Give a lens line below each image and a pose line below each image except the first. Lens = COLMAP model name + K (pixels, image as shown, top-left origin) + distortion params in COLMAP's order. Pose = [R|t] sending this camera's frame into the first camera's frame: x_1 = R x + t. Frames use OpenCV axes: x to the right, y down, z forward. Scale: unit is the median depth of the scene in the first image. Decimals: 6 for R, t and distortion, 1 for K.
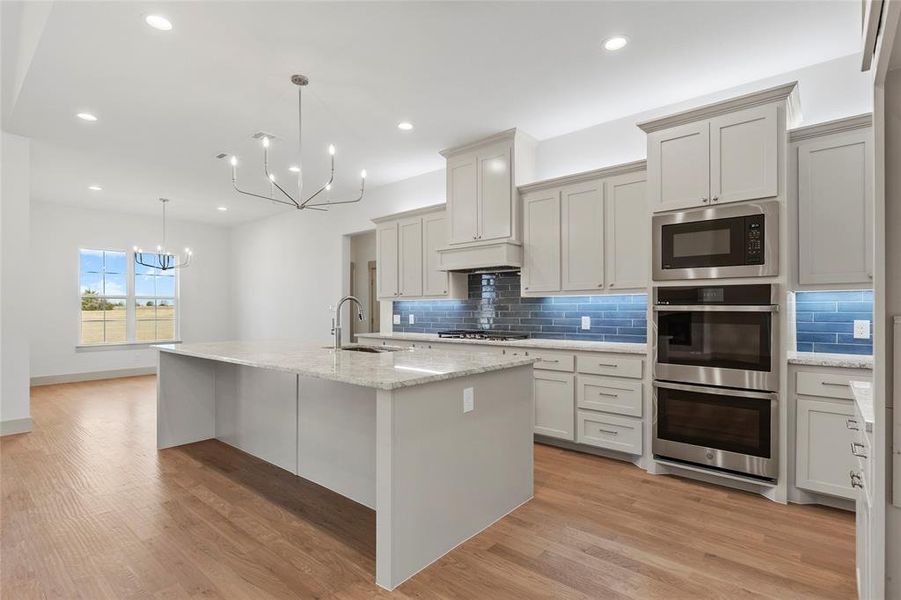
lens RADIAL K [[443.3, 0, 450.0], [0, 443.3, 300.8], [0, 0, 1]] dist [-0.001419, -0.000727]
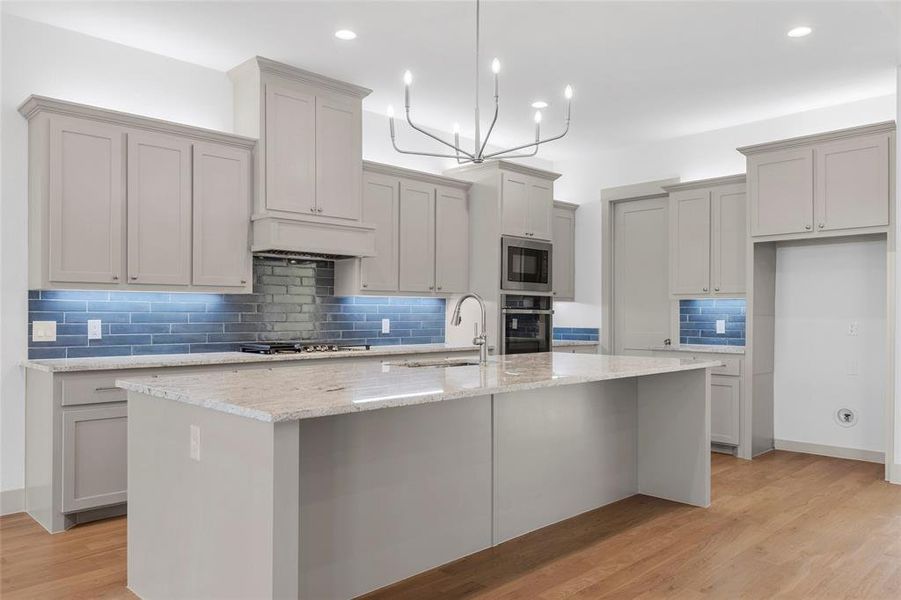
lens RADIAL K [[659.3, 0, 450.0], [0, 659.3, 307.4], [0, 0, 1]] dist [-0.023614, -0.000540]
pose [[0.086772, 0.010789, 0.996170, -1.084579], [-0.024179, 0.999670, -0.008721, 0.020089], [-0.995935, -0.023329, 0.087004, 0.769459]]
